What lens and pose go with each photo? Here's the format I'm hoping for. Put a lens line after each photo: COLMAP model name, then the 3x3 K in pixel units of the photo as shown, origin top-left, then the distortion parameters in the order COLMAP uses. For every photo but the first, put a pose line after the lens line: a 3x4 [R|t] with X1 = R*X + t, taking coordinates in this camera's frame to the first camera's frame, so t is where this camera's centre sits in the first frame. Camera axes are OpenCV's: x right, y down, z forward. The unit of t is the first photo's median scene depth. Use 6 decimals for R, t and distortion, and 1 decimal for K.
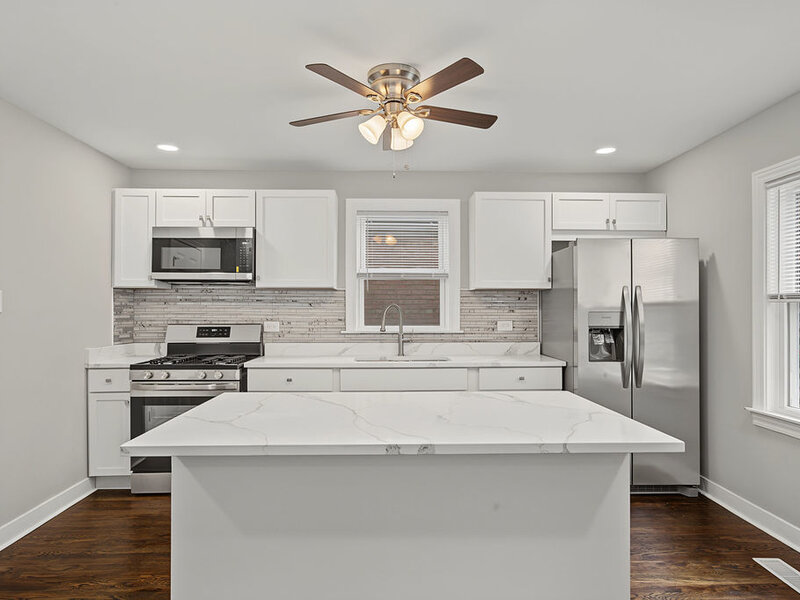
lens RADIAL K [[499.2, 0, 399.2], [0, 499.2, 303.4], [0, 0, 1]] dist [-0.007409, 0.000763]
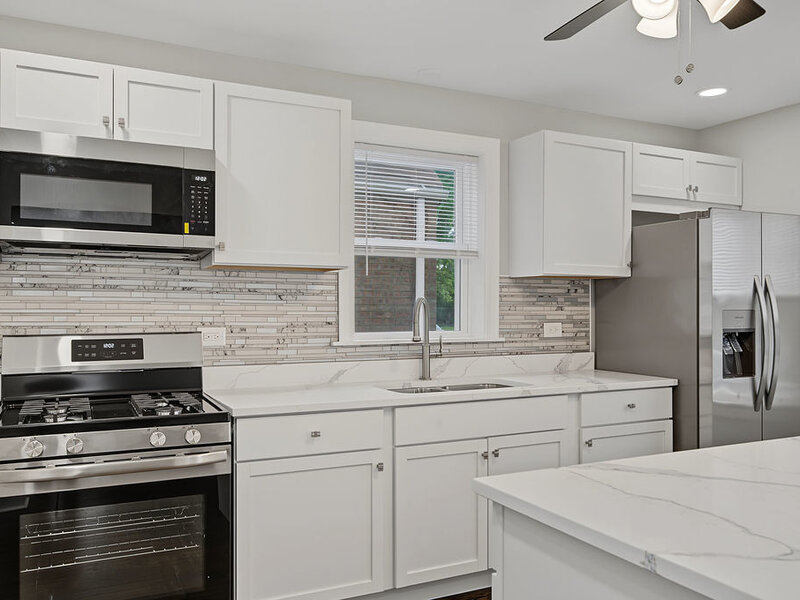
lens RADIAL K [[680.9, 0, 395.6], [0, 680.9, 301.3], [0, 0, 1]] dist [-0.001524, -0.000297]
pose [[0.909006, 0.004666, 0.416758, -0.390803], [-0.007734, 0.999954, 0.005674, 0.002163], [-0.416712, -0.008381, 0.909000, 0.245421]]
